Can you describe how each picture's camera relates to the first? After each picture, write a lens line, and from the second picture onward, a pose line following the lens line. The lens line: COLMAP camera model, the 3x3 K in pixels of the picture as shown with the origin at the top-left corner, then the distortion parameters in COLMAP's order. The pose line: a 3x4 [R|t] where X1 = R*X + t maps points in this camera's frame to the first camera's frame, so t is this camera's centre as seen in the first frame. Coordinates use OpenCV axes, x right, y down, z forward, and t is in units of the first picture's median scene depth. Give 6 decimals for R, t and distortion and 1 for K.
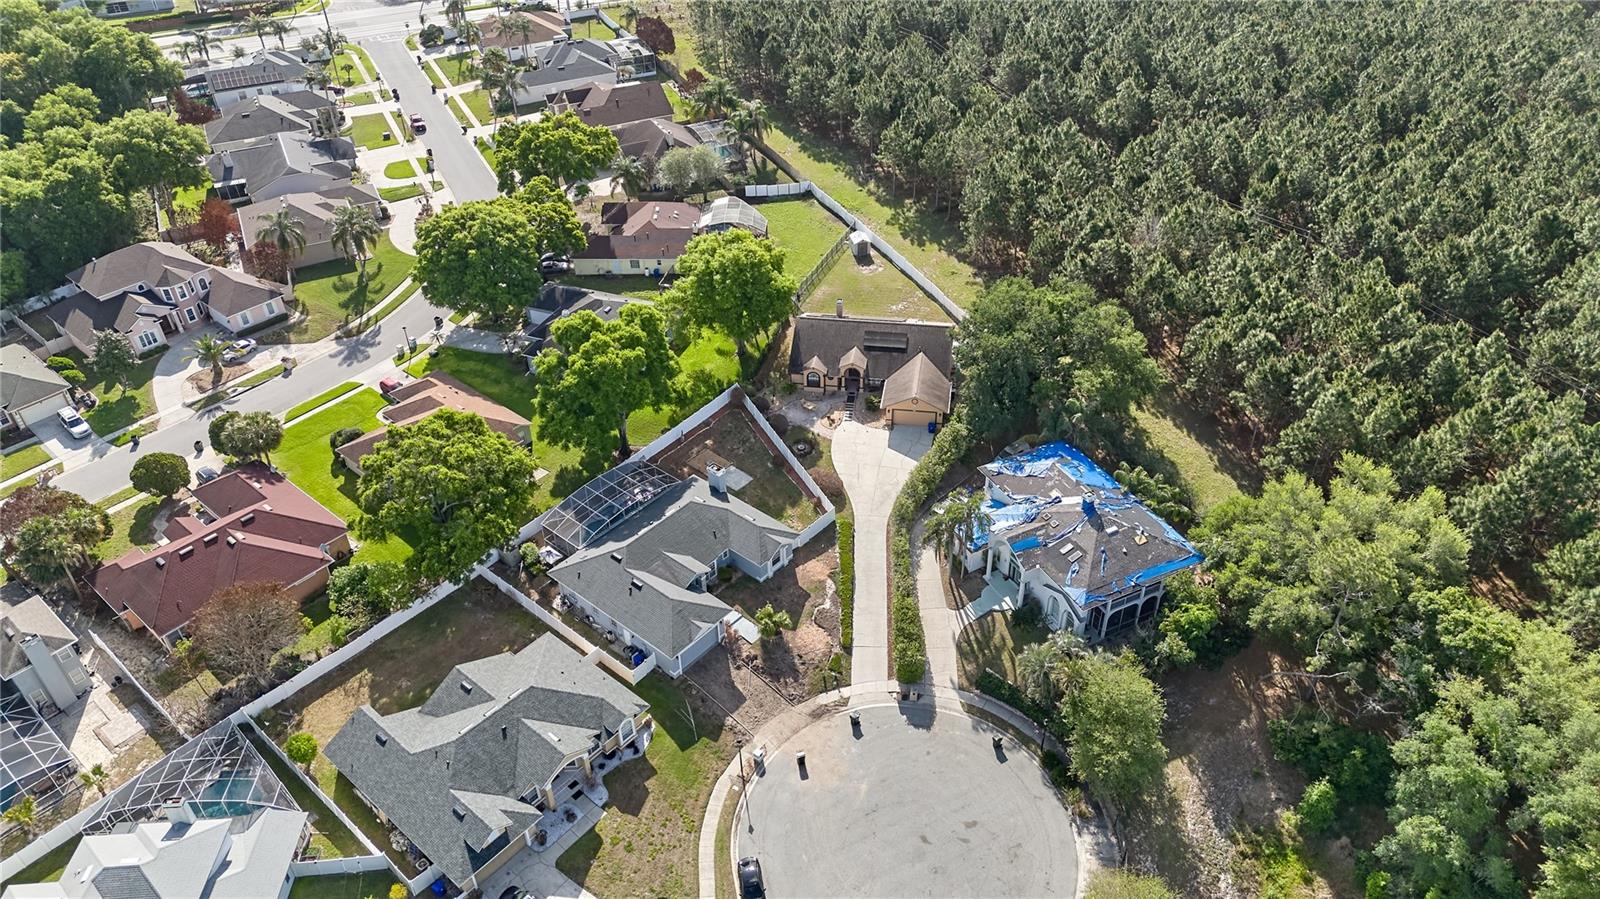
lens RADIAL K [[1102.5, 0, 800.0], [0, 1102.5, 449.5], [0, 0, 1]] dist [0.097106, -0.124588]
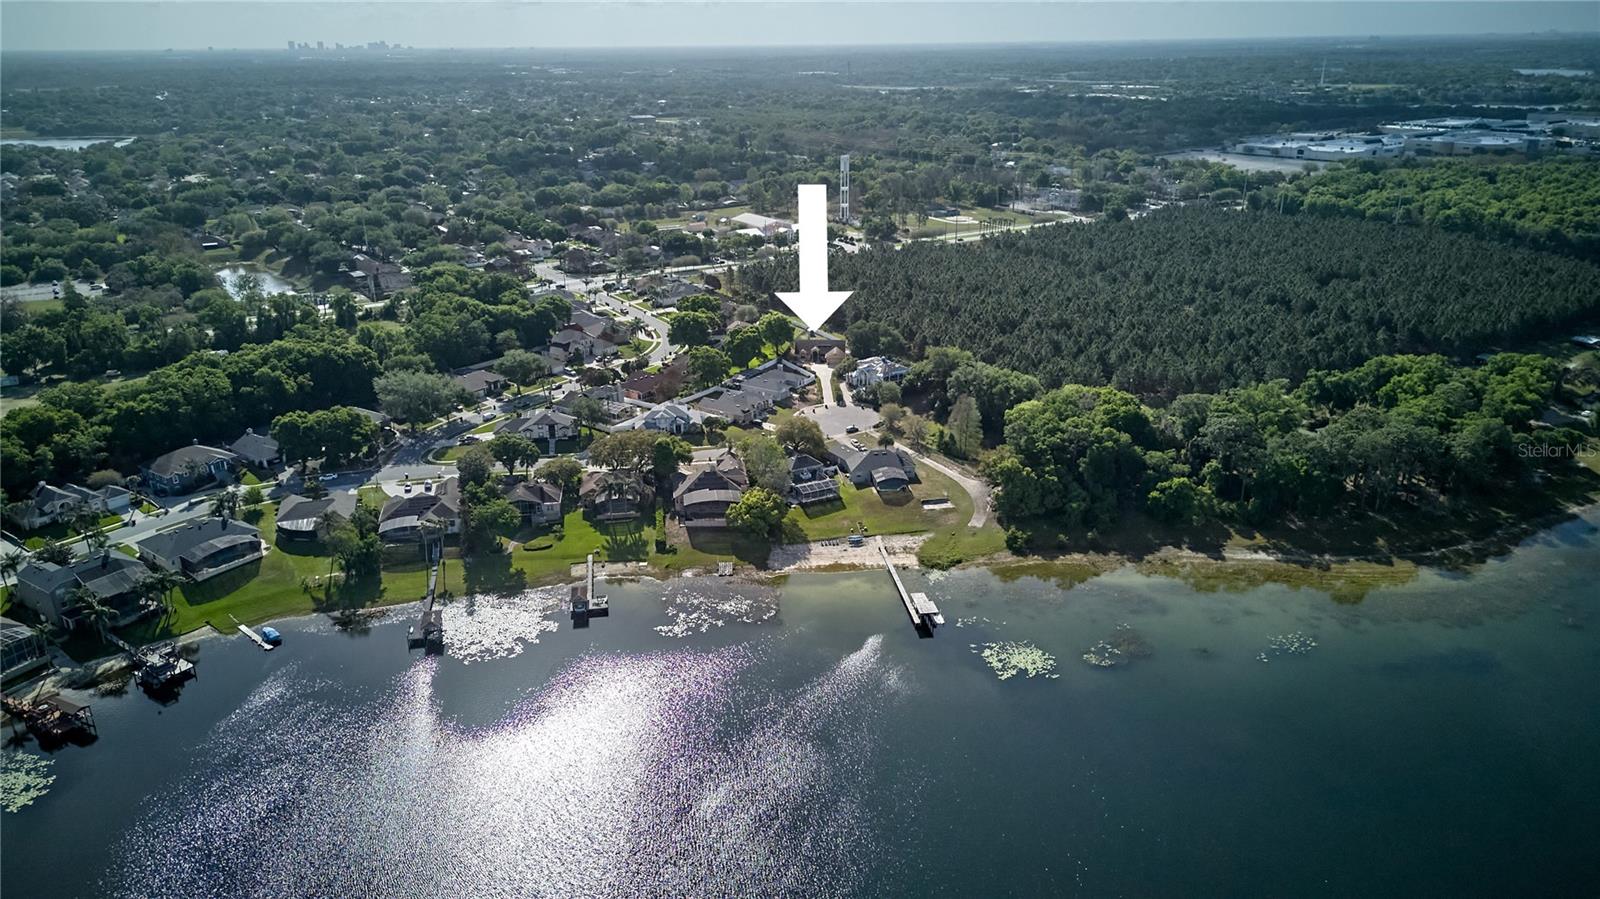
lens RADIAL K [[1121.3, 0, 800.0], [0, 1121.3, 449.5], [0, 0, 1]] dist [-0.000072, -0.000020]
pose [[0.994653, -0.011987, 0.102579, -0.345443], [0.041324, 0.956458, -0.288931, 1.179481], [-0.094649, 0.291625, 0.951838, -2.078188]]
